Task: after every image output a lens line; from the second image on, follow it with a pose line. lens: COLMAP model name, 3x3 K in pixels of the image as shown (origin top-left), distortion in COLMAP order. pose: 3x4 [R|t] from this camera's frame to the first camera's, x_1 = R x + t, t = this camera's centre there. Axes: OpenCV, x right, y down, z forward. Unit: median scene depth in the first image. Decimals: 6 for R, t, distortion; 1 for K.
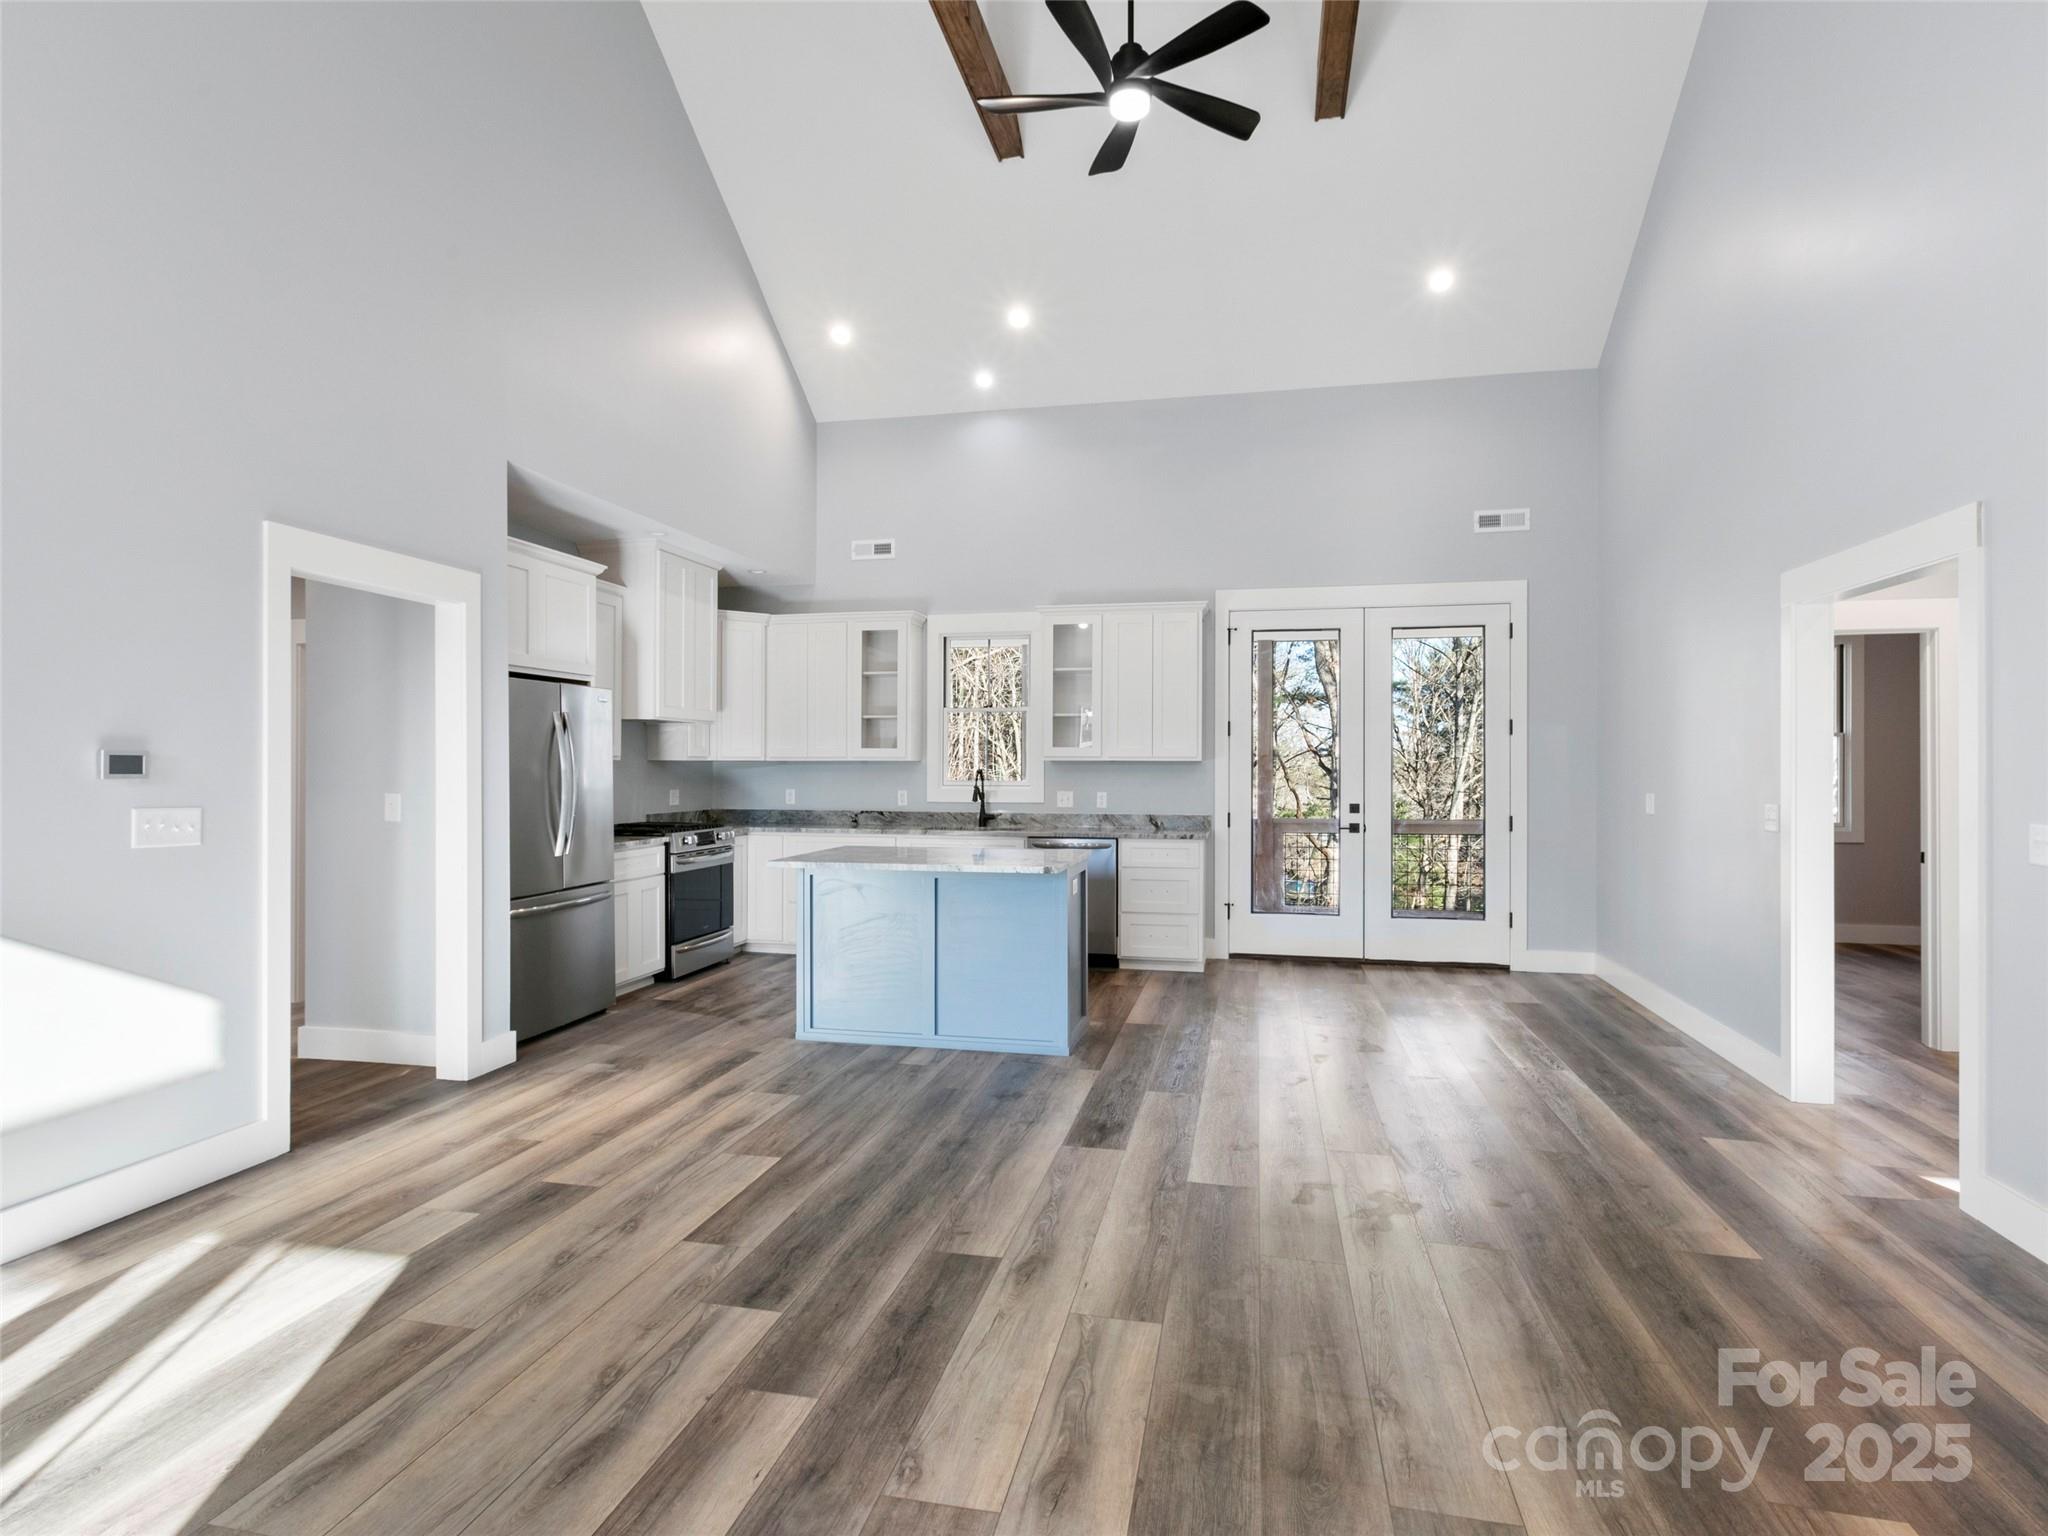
lens RADIAL K [[1055.5, 0, 1026.9], [0, 1055.5, 765.2], [0, 0, 1]] dist [0.001022, 0.002237]
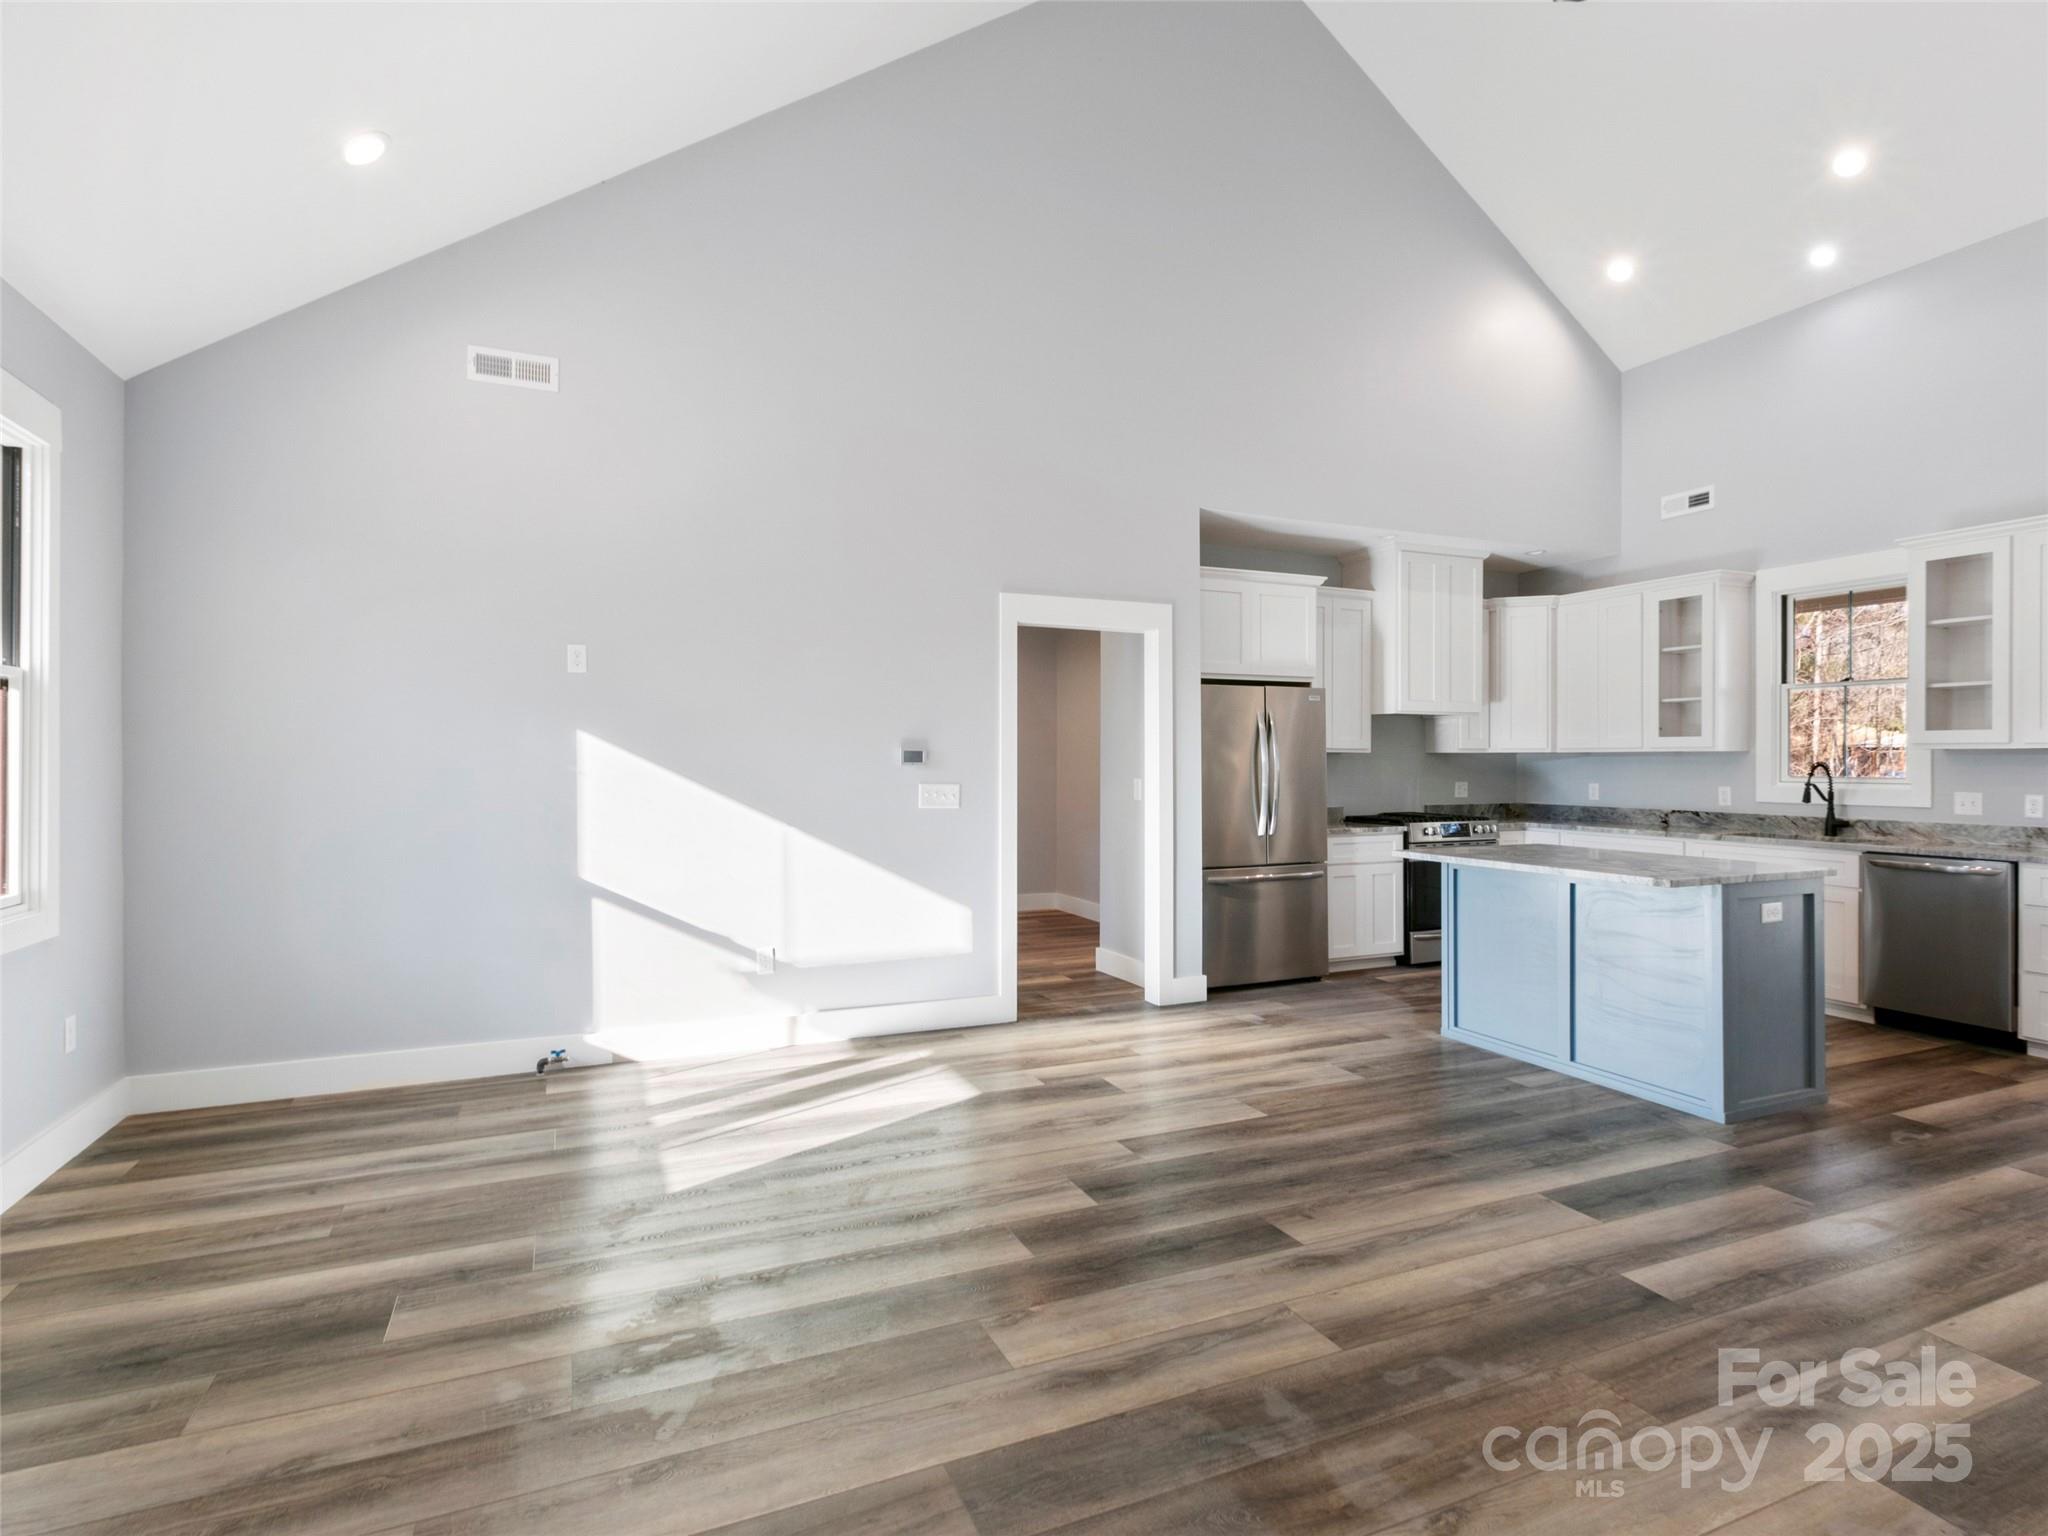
lens RADIAL K [[1055.5, 0, 1025.9], [0, 1055.5, 758.7], [0, 0, 1]] dist [0.001022, 0.002237]
pose [[0.587335, -0.002436, -0.809340, 0.378356], [0.001481, 0.999997, -0.001934, 0.003977], [0.809342, -0.000063, 0.587337, 0.117699]]
